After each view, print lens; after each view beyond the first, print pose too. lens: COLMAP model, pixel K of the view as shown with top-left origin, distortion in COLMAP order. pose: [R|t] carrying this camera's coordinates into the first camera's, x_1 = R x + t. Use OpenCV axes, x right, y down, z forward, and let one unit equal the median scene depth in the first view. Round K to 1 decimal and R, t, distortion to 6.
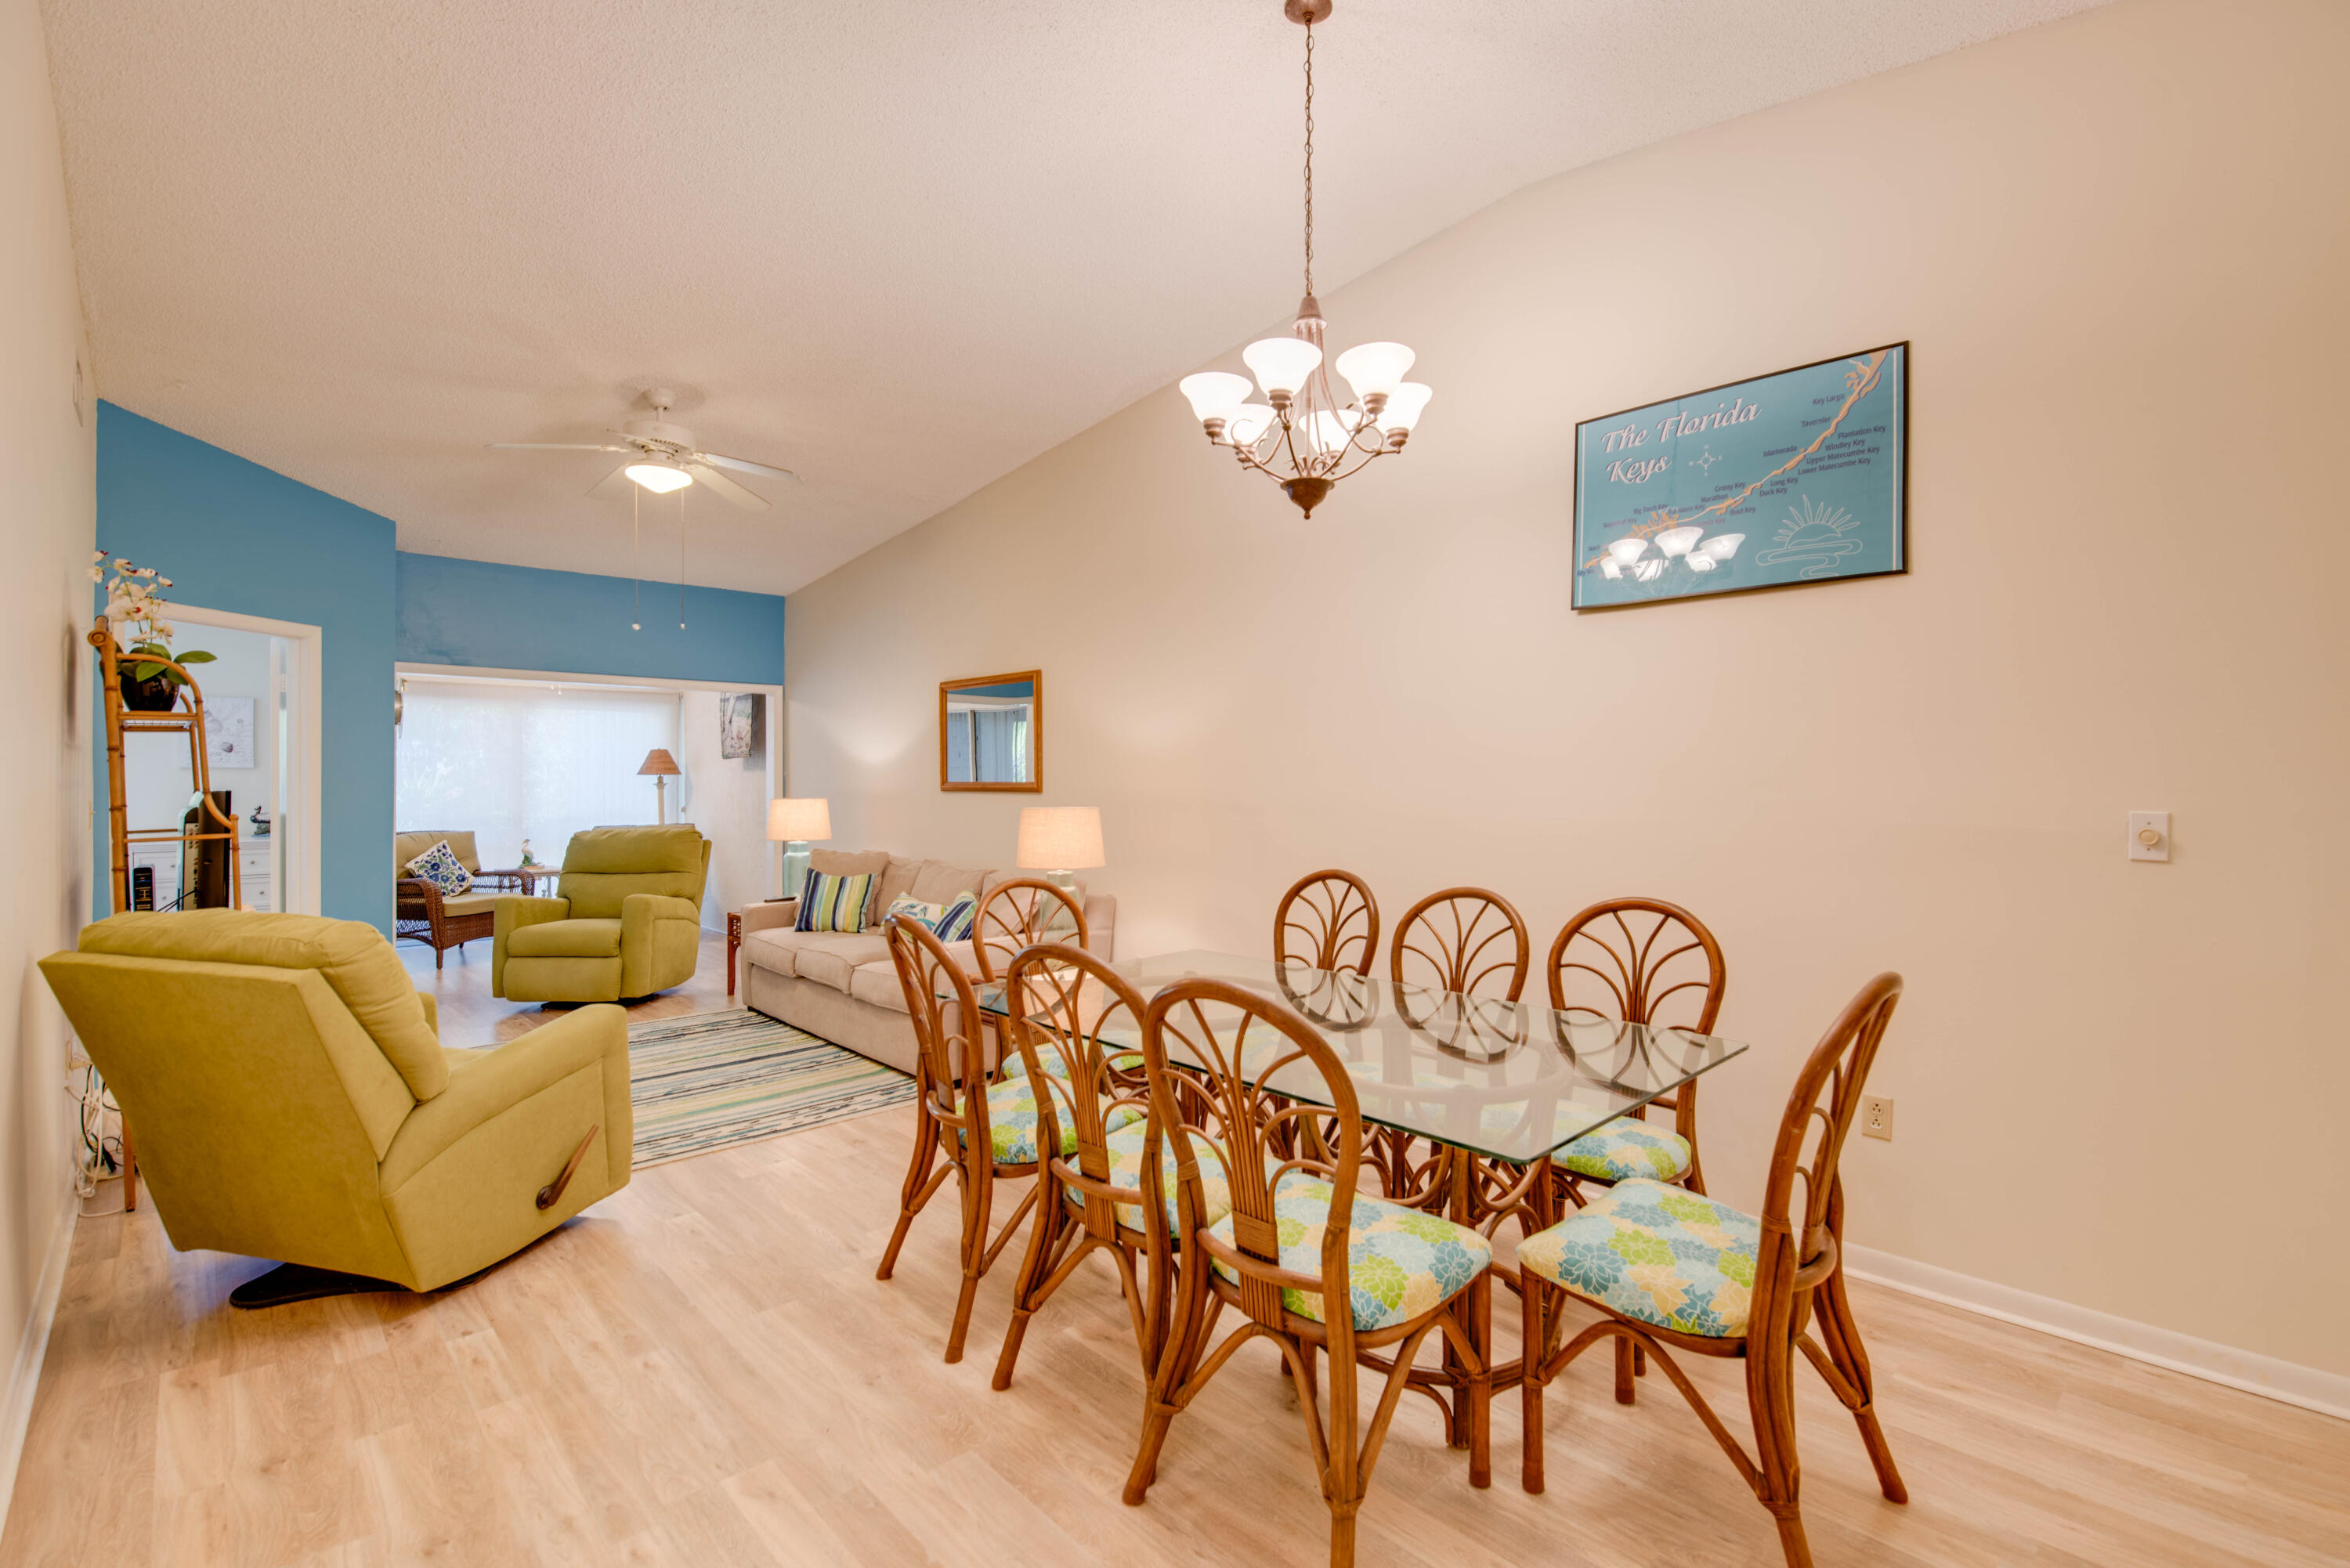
lens RADIAL K [[1090.4, 0, 1167.2], [0, 1090.4, 769.9], [0, 0, 1]] dist [-0.002448, -0.008067]
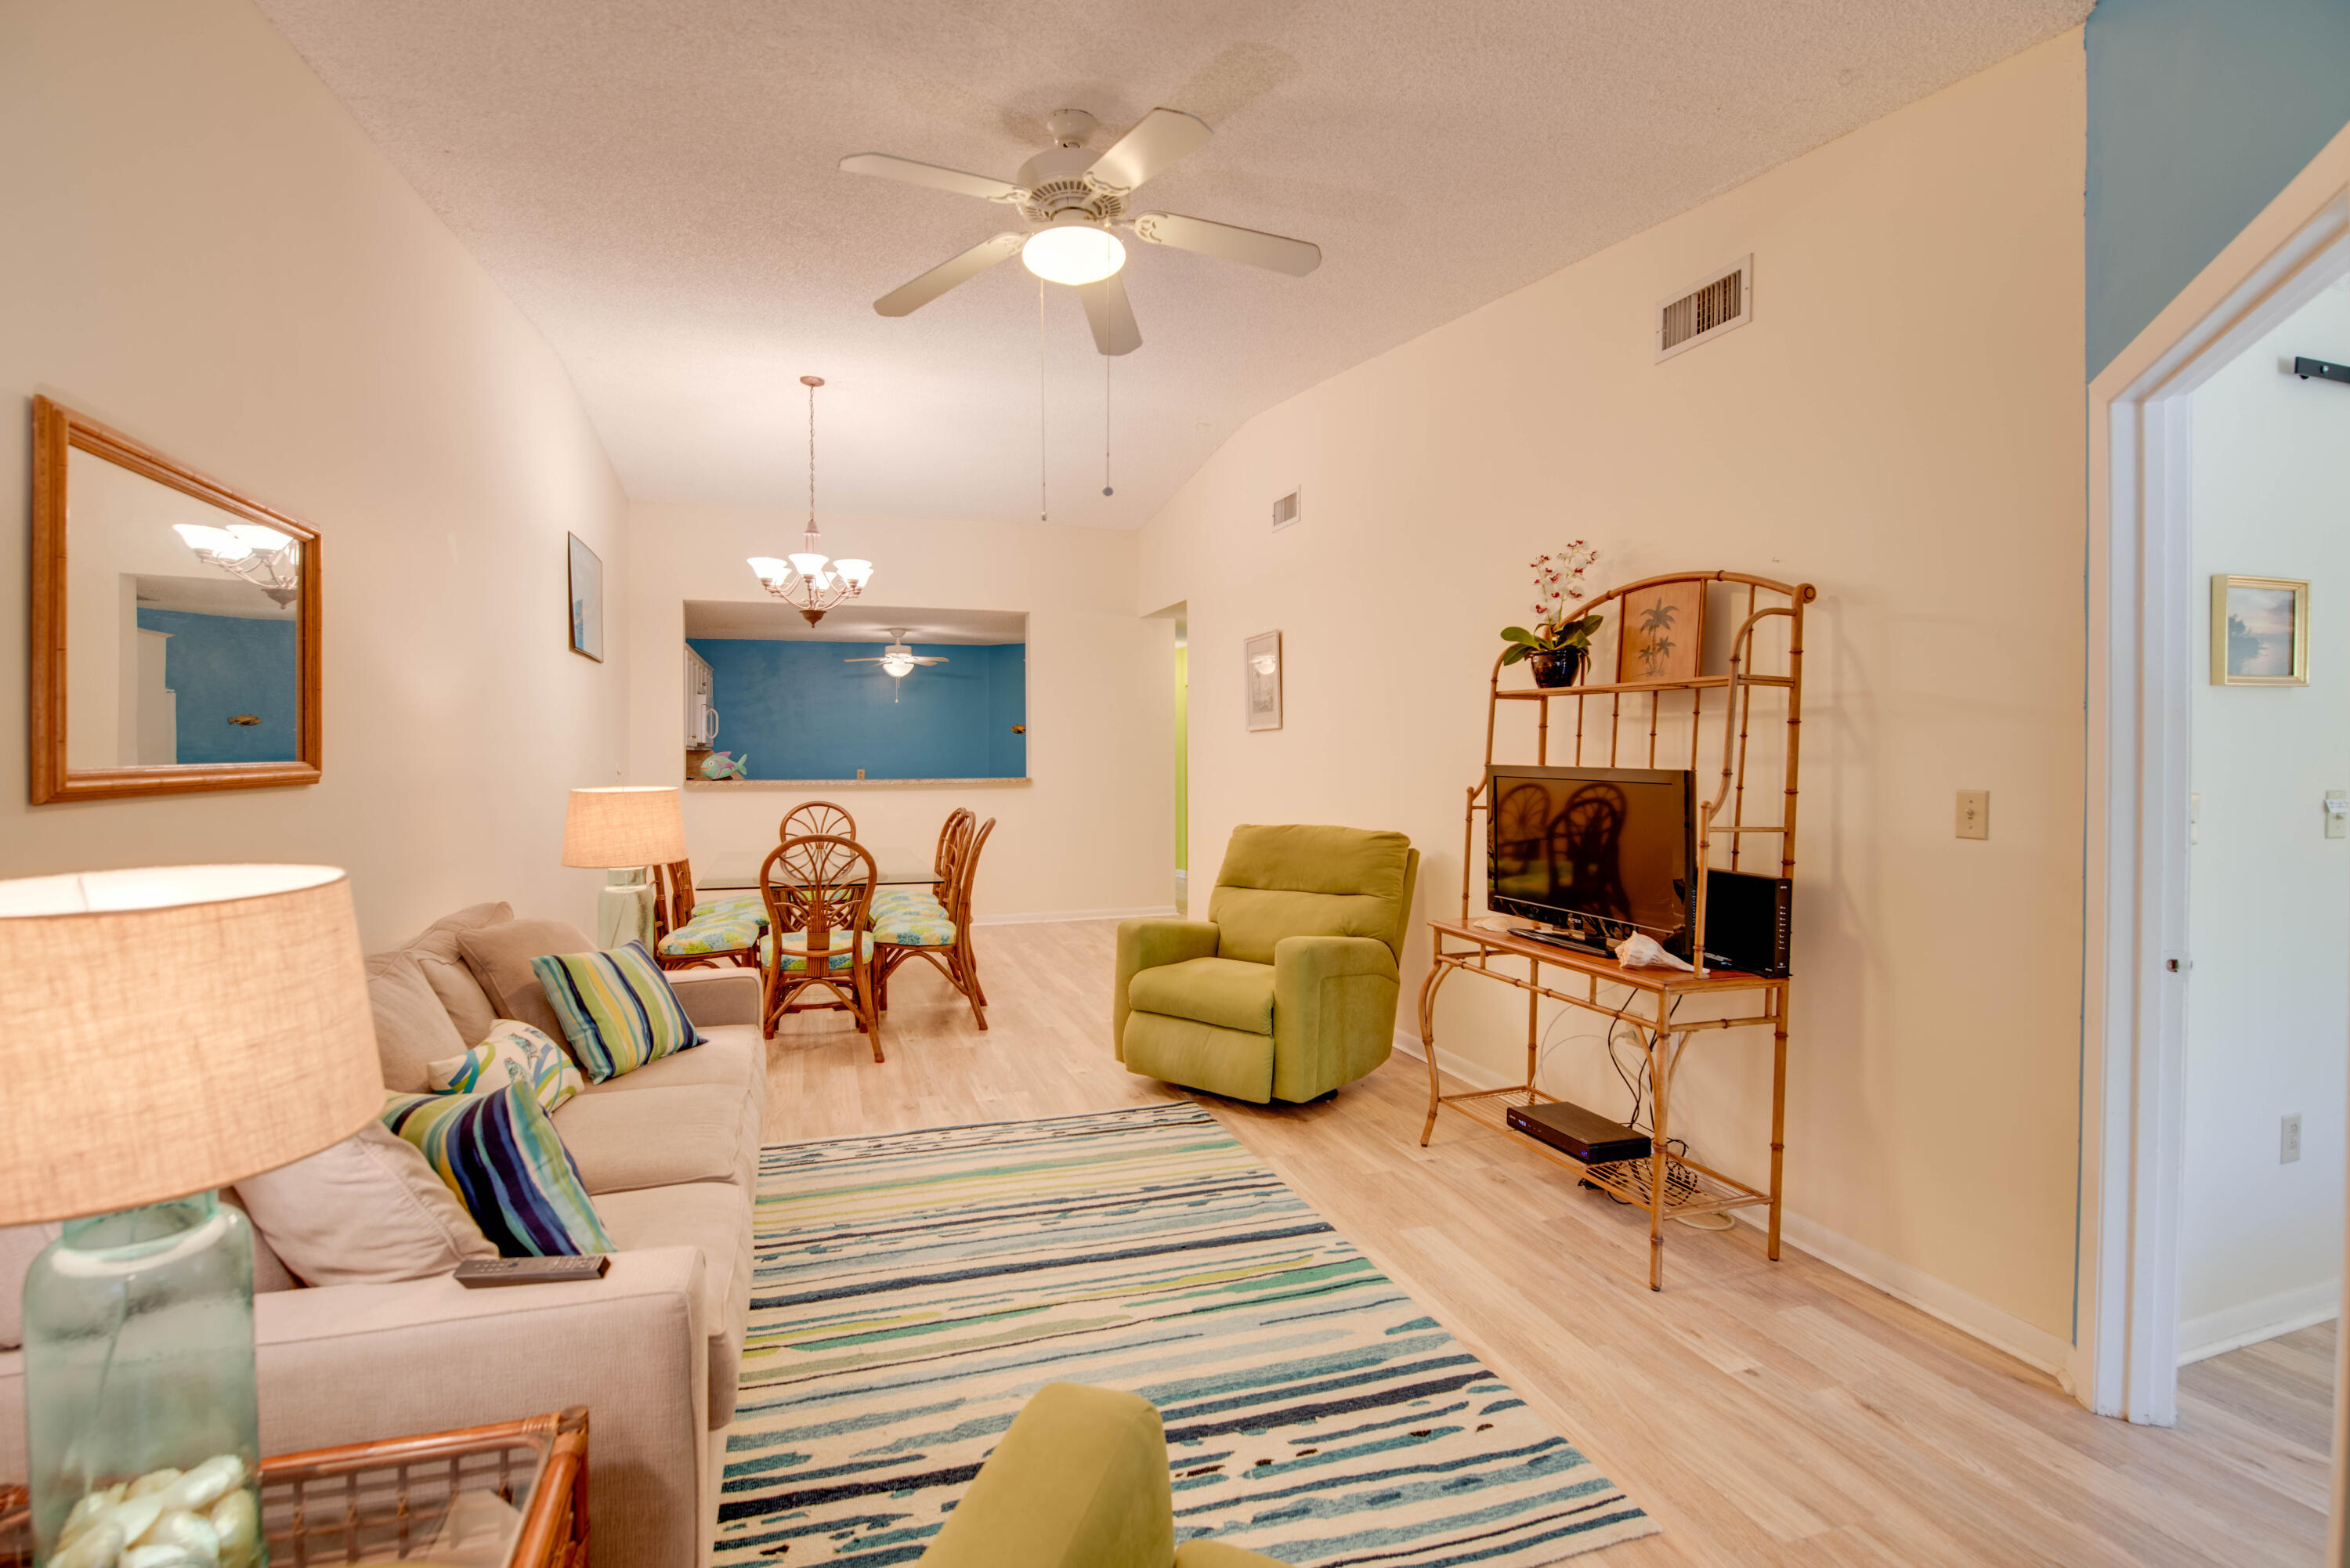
lens RADIAL K [[1099.0, 0, 1175.0], [0, 1099.0, 784.0], [0, 0, 1]] dist [0.000175, -0.000159]
pose [[-0.919418, -0.014614, 0.393009, -0.760634], [-0.002565, 0.999511, 0.031167, 0.008249], [-0.393273, 0.027647, -0.919006, 1.539882]]
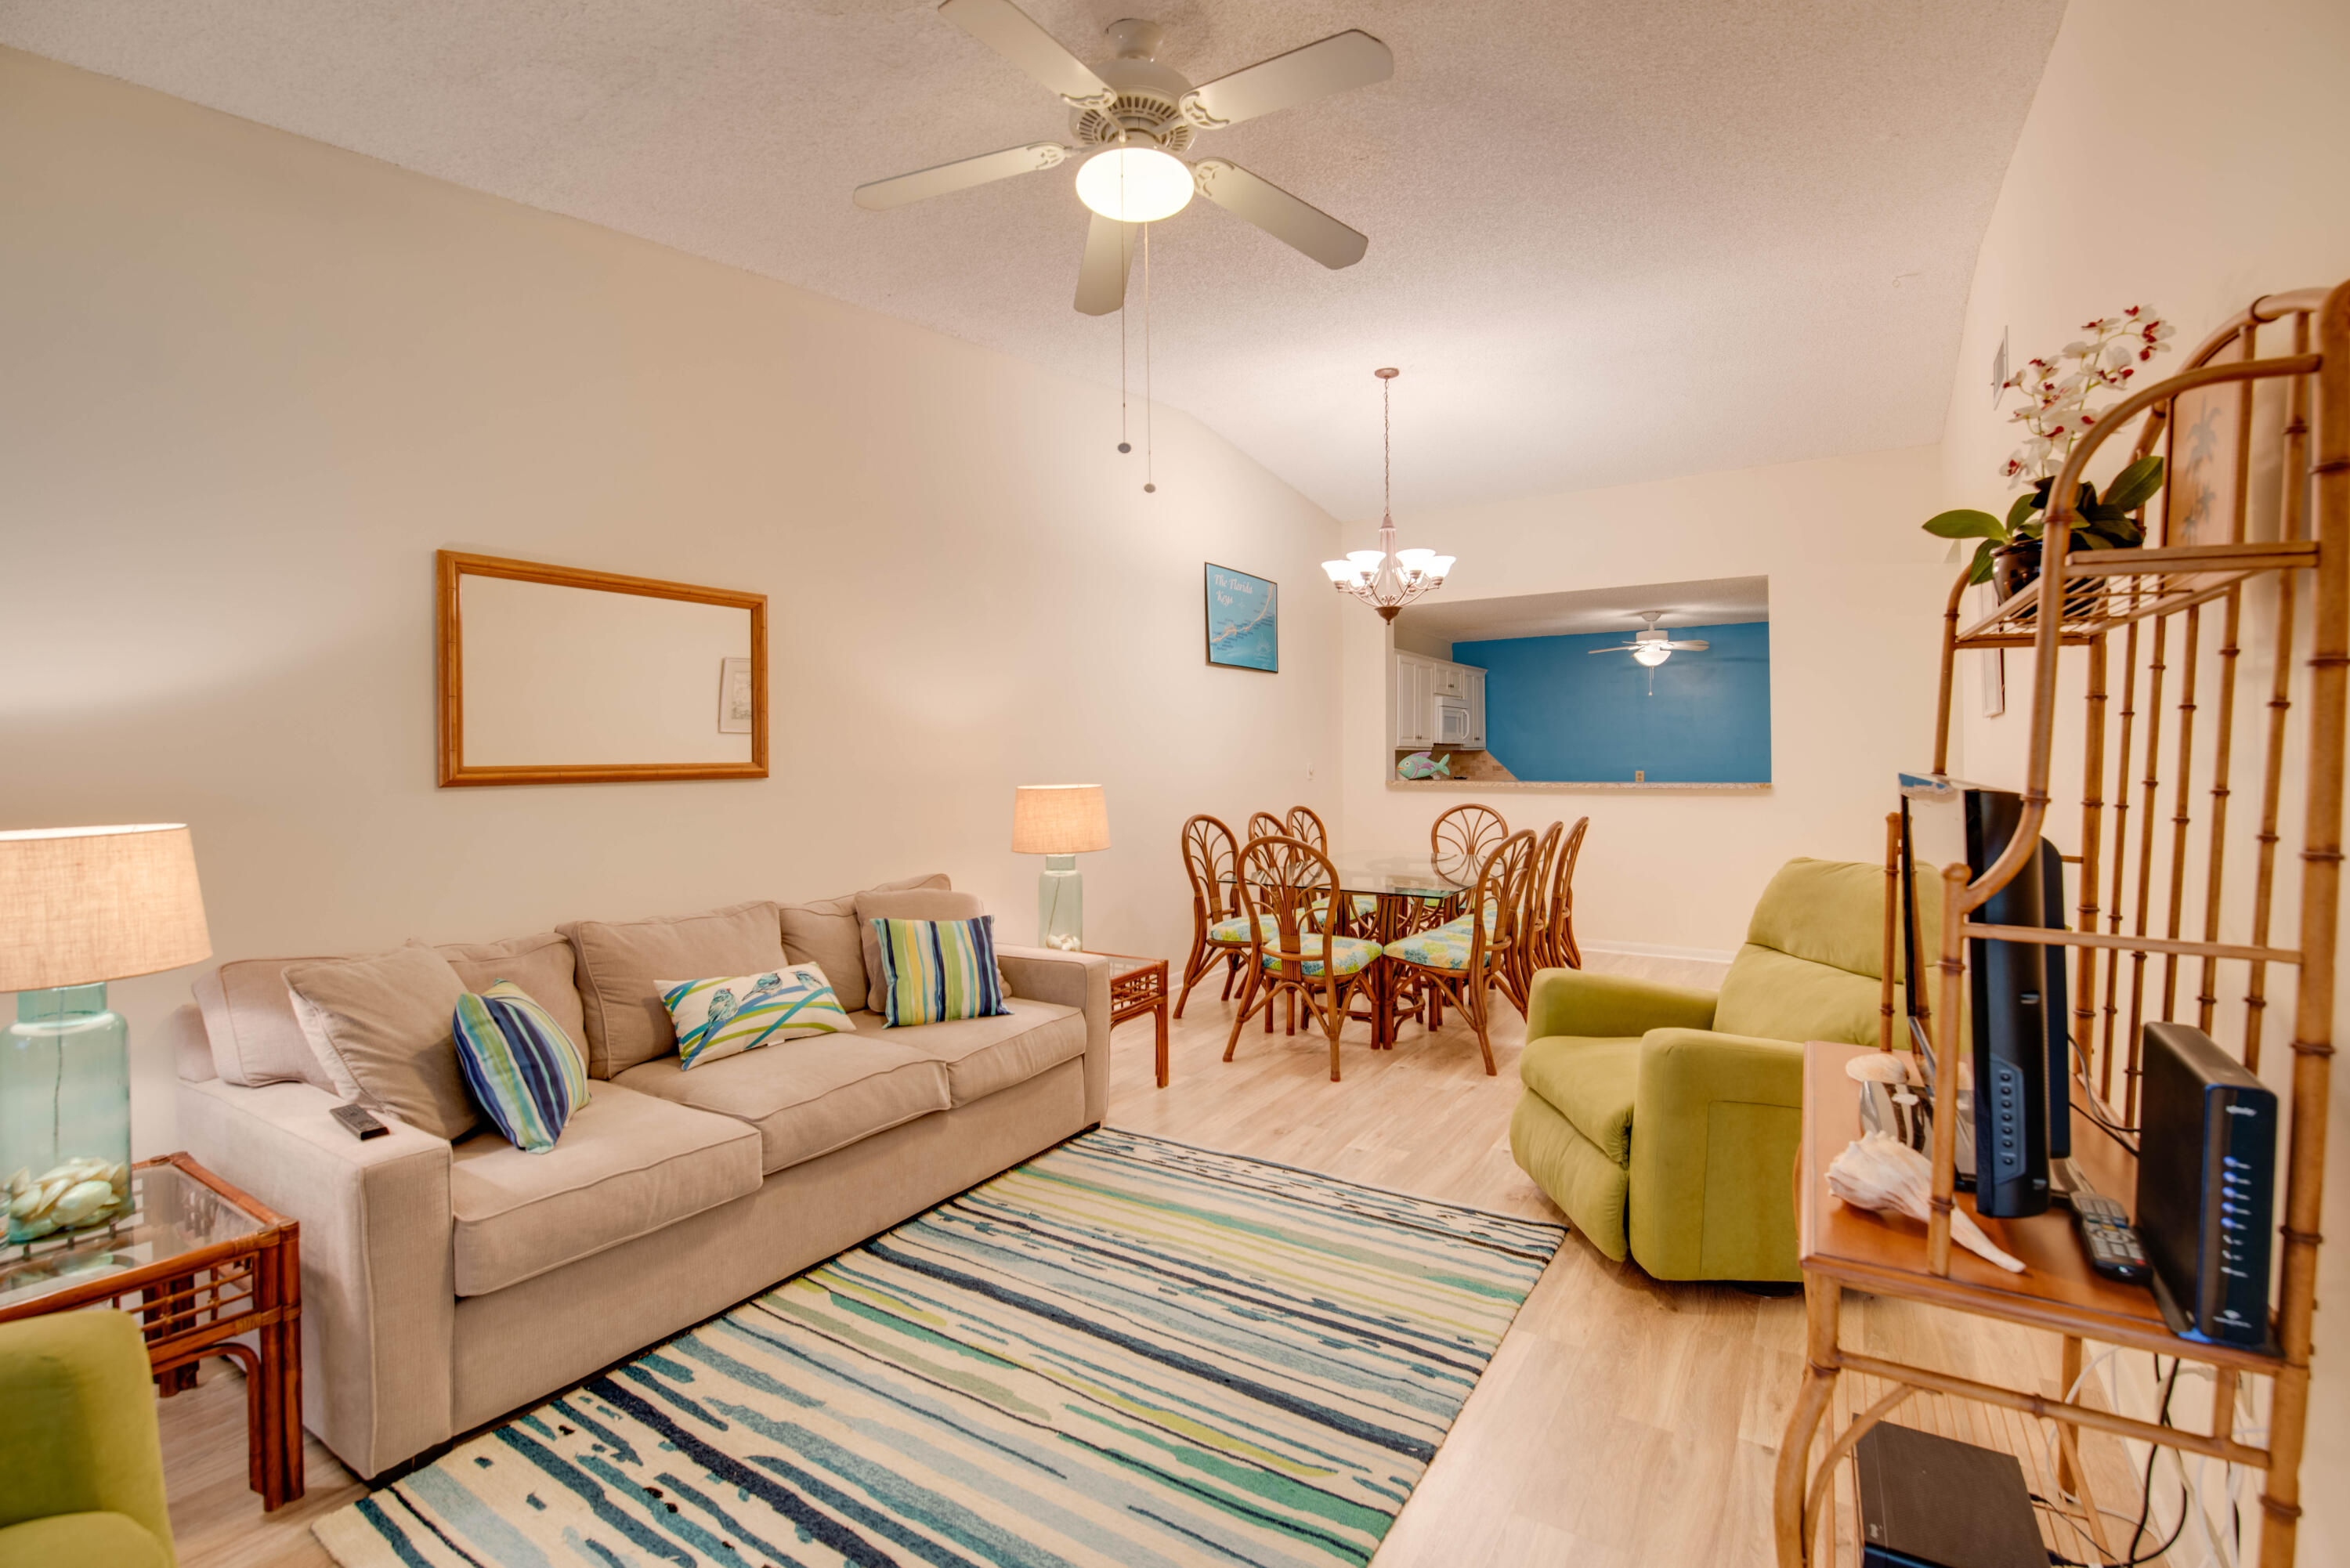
lens RADIAL K [[1090.4, 0, 1167.2], [0, 1090.4, 769.9], [0, 0, 1]] dist [-0.002448, -0.008067]
pose [[-0.268253, -0.015877, 0.963218, -0.978639], [0.005157, 0.999826, 0.017917, 0.008221], [-0.963335, 0.009774, -0.268125, 1.130757]]
